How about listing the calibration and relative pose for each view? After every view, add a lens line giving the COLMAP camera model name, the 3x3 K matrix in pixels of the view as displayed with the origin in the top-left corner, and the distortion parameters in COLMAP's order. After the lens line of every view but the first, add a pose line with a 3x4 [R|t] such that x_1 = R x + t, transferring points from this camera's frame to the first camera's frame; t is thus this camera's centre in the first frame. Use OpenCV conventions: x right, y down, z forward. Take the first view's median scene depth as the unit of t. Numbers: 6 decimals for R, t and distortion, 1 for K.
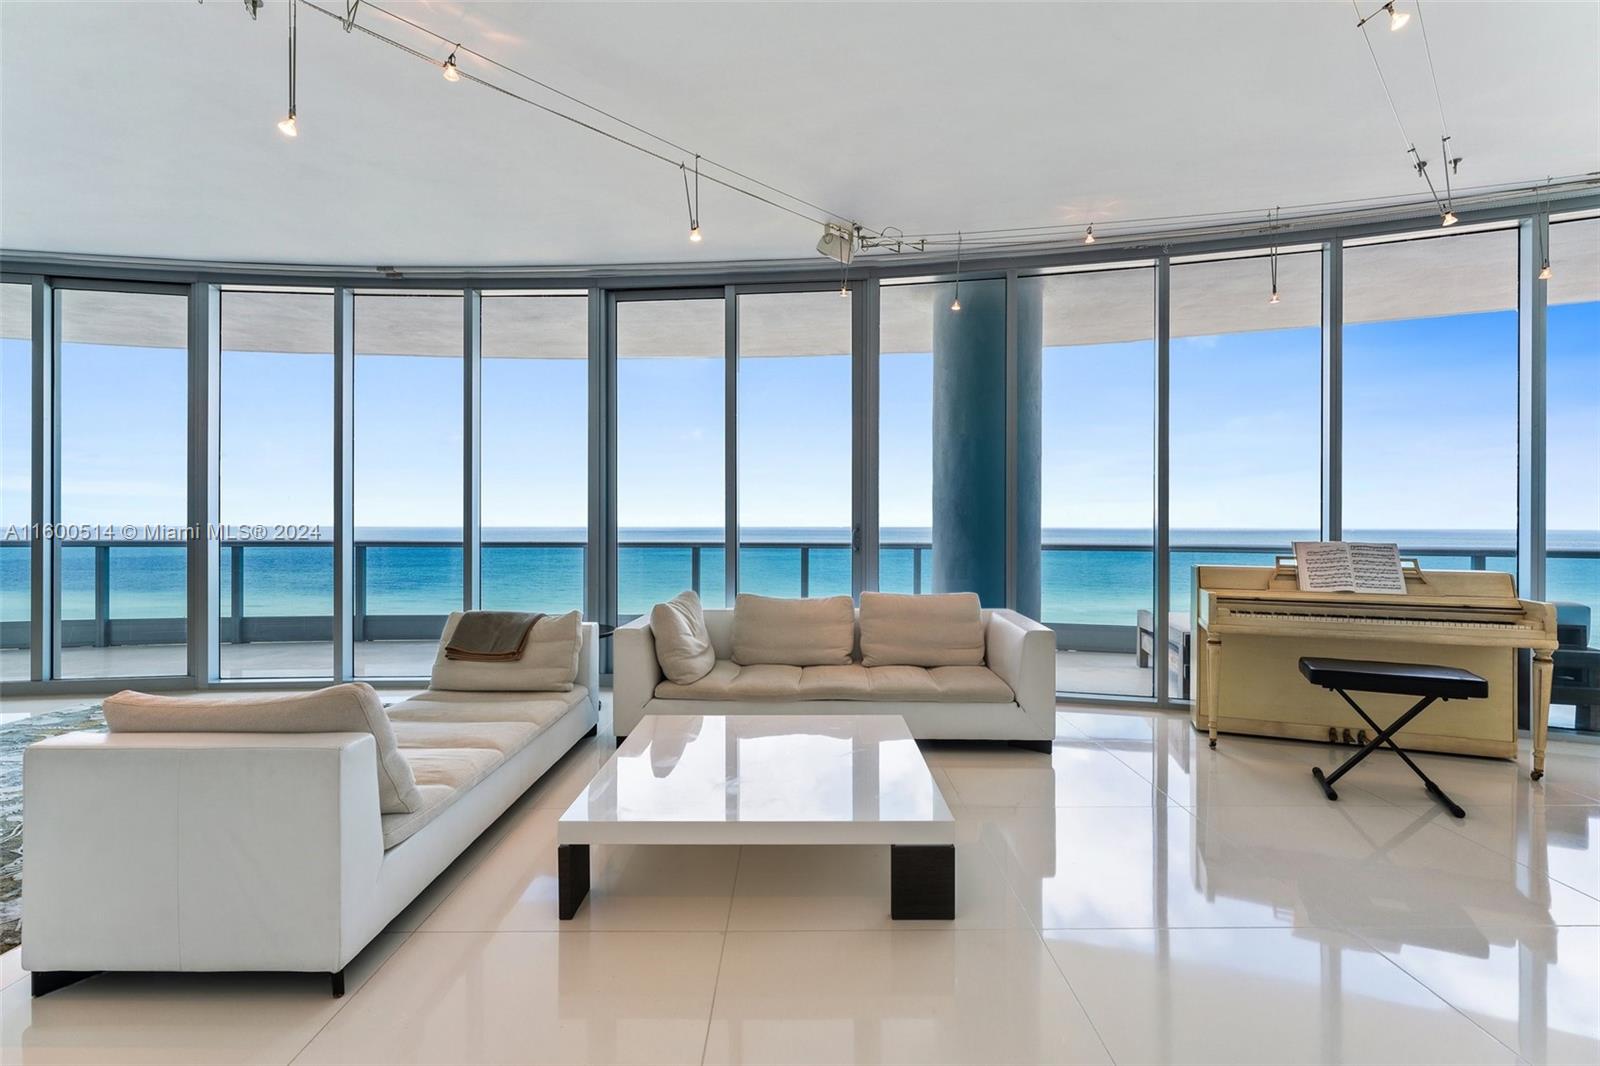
lens RADIAL K [[729.0, 0, 805.8], [0, 729.0, 527.7], [0, 0, 1]] dist [-0.000335, 0.000113]
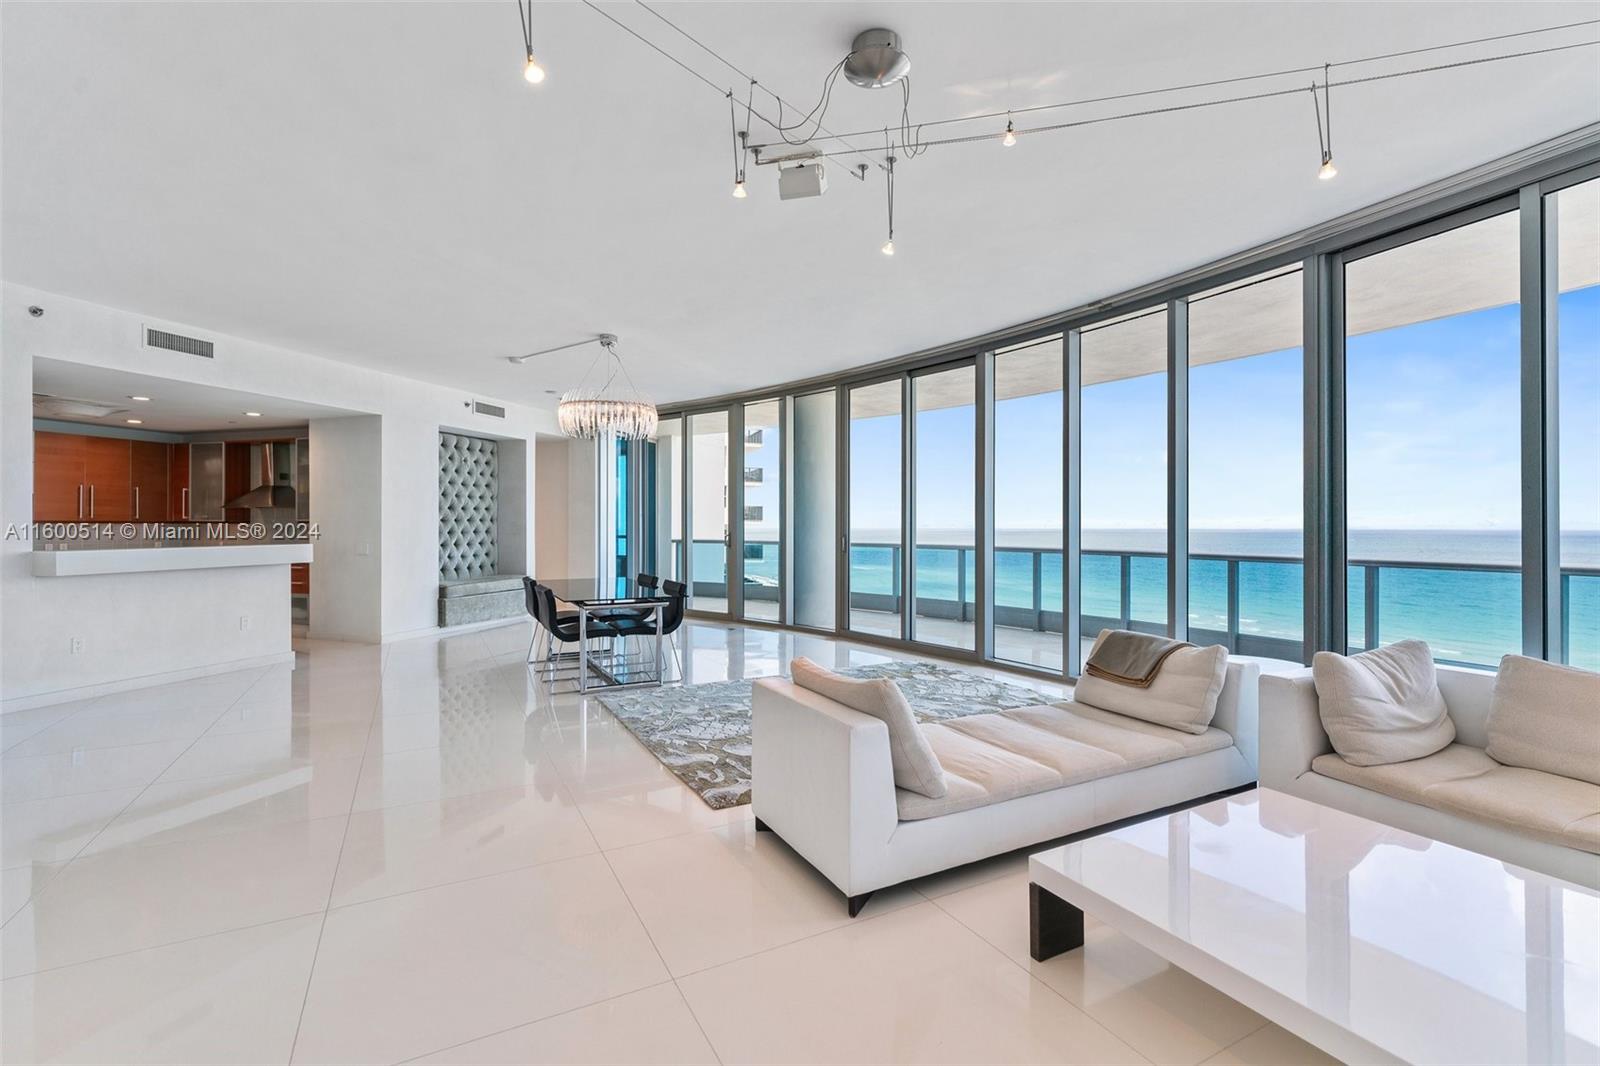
lens RADIAL K [[721.1, 0, 803.6], [0, 721.1, 525.3], [0, 0, 1]] dist [0.001323, 0.000228]
pose [[0.467904, -0.001496, -0.883778, 0.216971], [-0.004414, 0.999982, -0.004030, -0.024628], [0.883768, 0.005787, 0.467890, 0.147963]]
